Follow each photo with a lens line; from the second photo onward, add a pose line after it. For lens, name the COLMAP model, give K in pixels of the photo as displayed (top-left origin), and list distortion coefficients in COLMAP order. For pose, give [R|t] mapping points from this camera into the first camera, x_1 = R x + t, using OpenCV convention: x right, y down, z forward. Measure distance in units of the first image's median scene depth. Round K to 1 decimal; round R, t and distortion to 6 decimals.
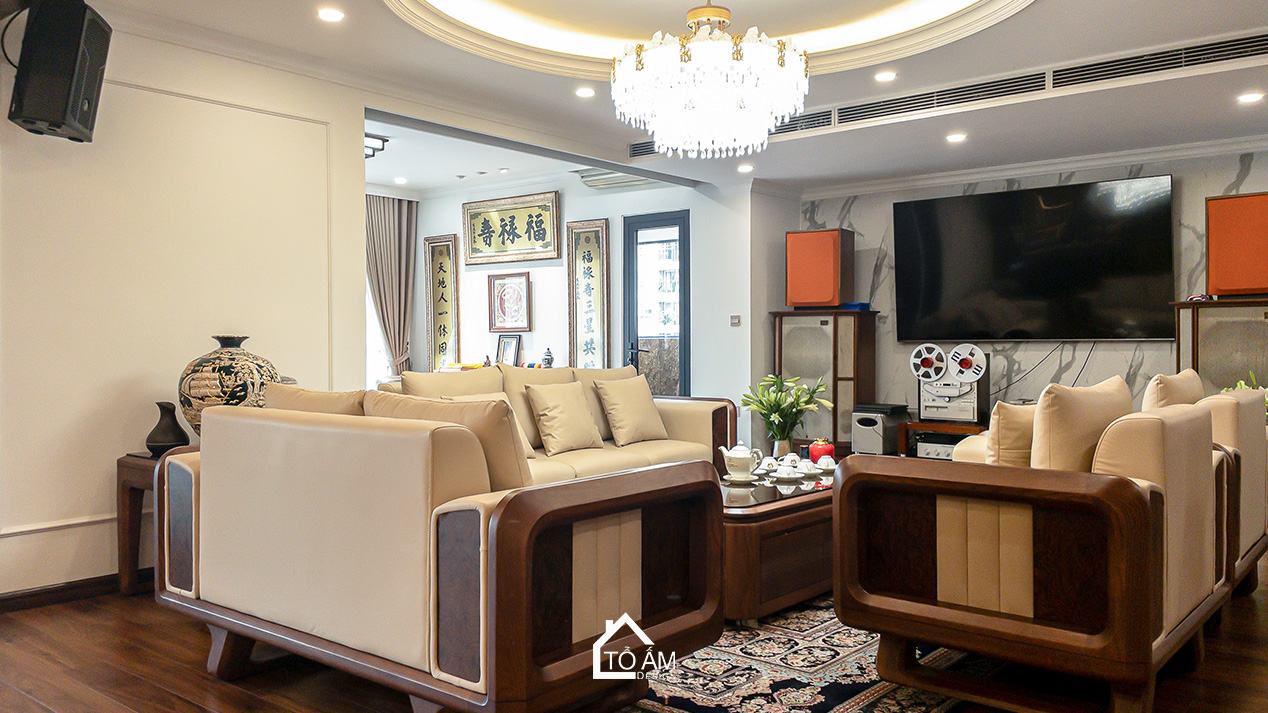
lens RADIAL K [[979.2, 0, 643.0], [0, 979.2, 351.4], [0, 0, 1]] dist [0.066171, -0.059849]
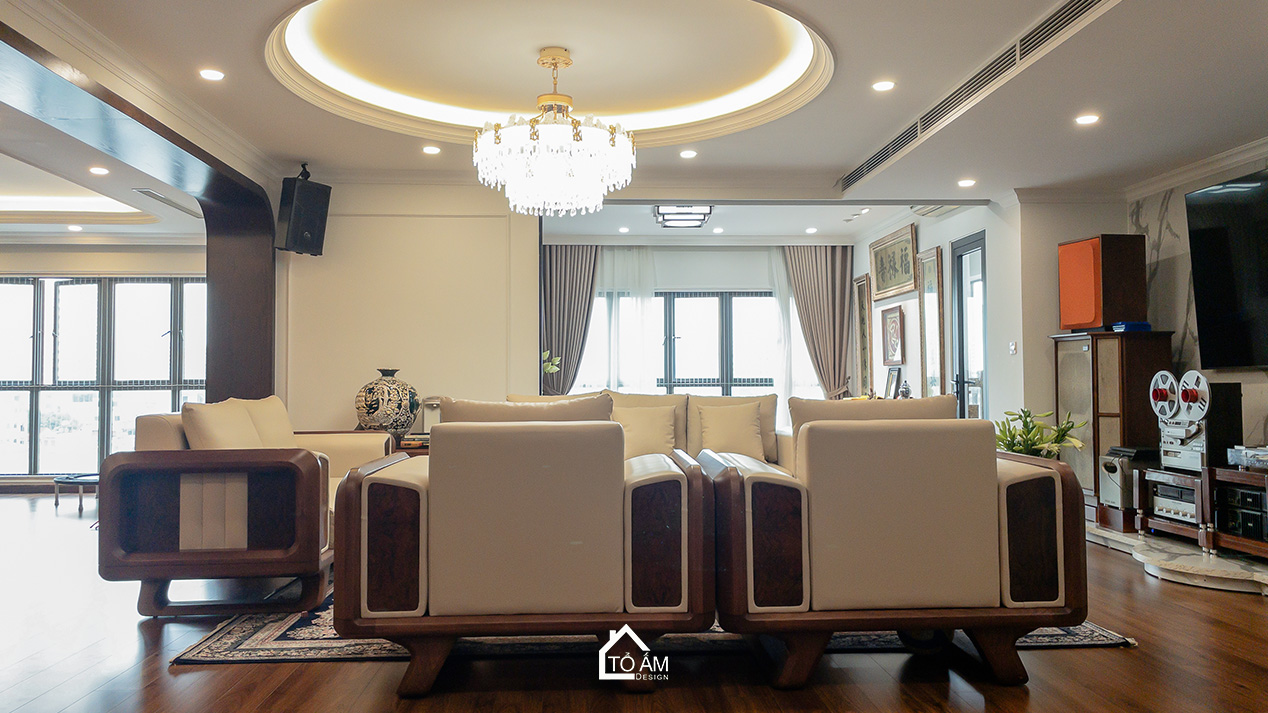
lens RADIAL K [[979.2, 0, 637.1], [0, 979.2, 353.1], [0, 0, 1]] dist [0.066171, -0.059849]
pose [[0.671301, -0.024772, -0.740771, 0.559064], [-0.004088, 0.999302, -0.037122, 0.008582], [0.741174, 0.027948, 0.670731, 0.144998]]
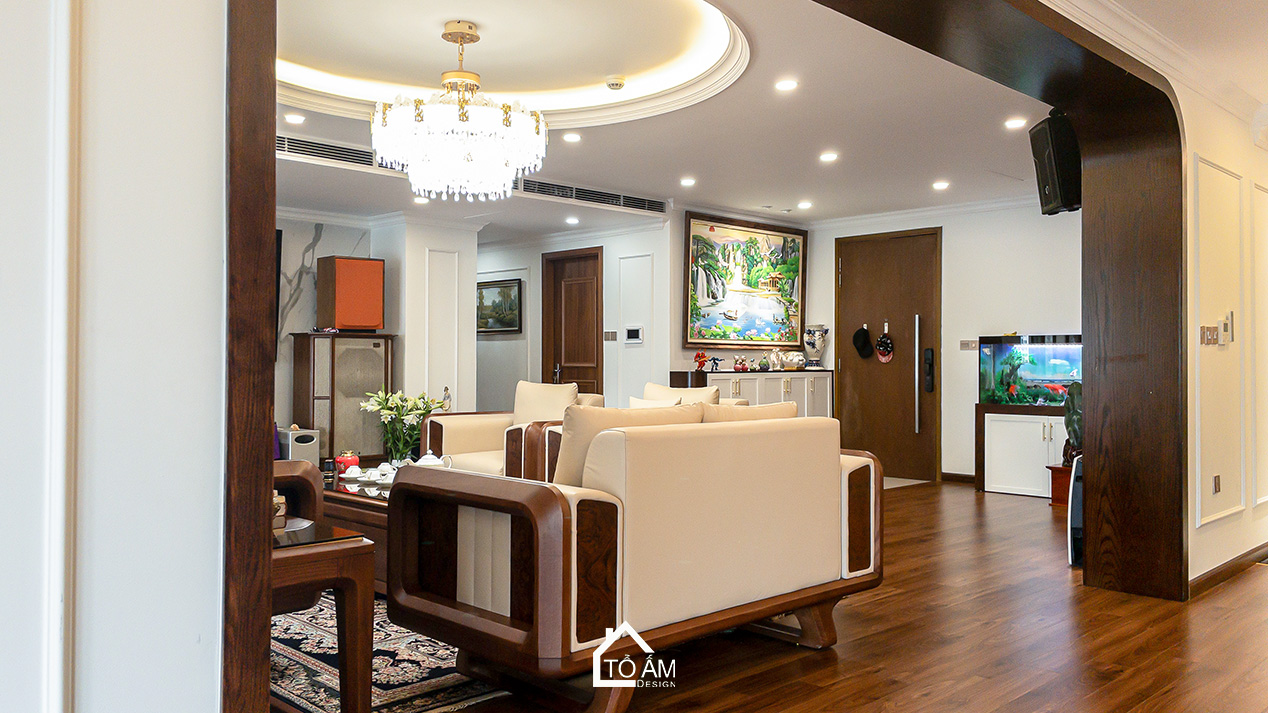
lens RADIAL K [[979.2, 0, 617.6], [0, 979.2, 362.1], [0, 0, 1]] dist [0.066171, -0.059849]
pose [[0.119296, 0.005428, 0.992844, -0.571690], [0.002822, 0.999979, -0.005806, -0.001959], [-0.992855, 0.003495, 0.119278, 0.371428]]
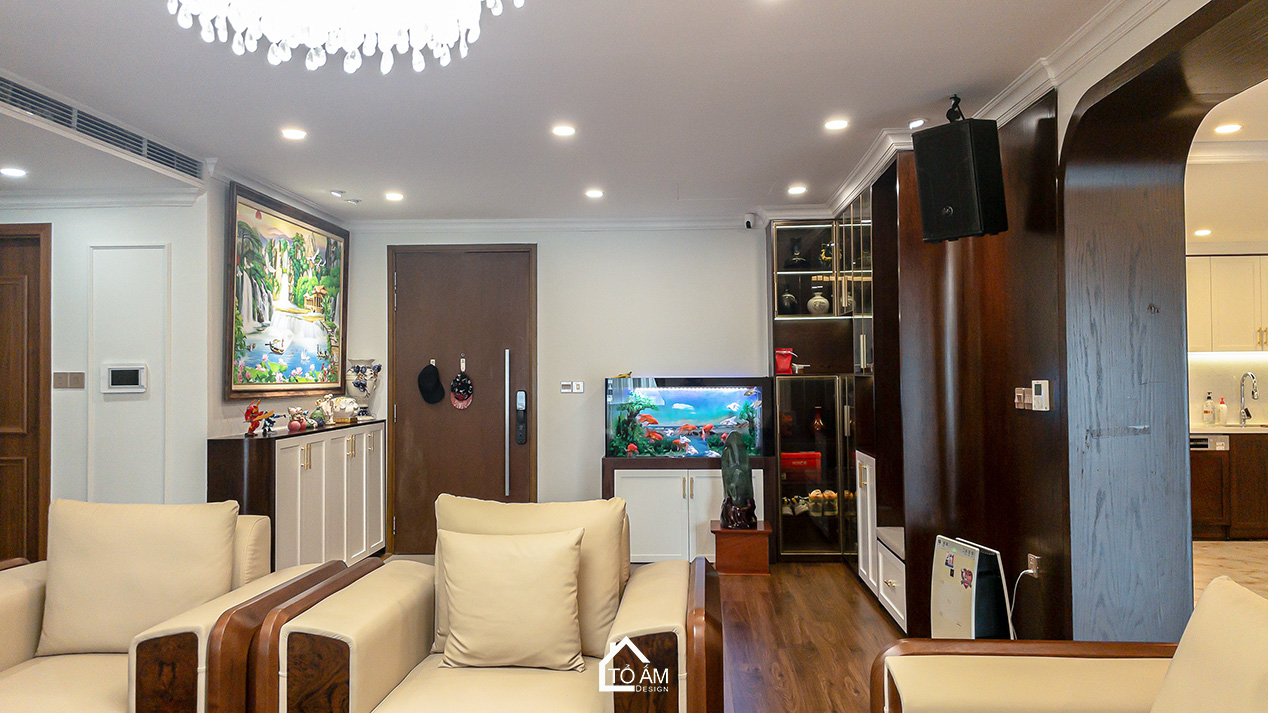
lens RADIAL K [[979.2, 0, 652.8], [0, 979.2, 354.0], [0, 0, 1]] dist [0.066171, -0.059849]
pose [[-0.591998, 0.027937, 0.805455, -0.183211], [0.015839, 0.999609, -0.023029, -0.037660], [-0.805784, -0.000876, -0.592209, 0.614754]]
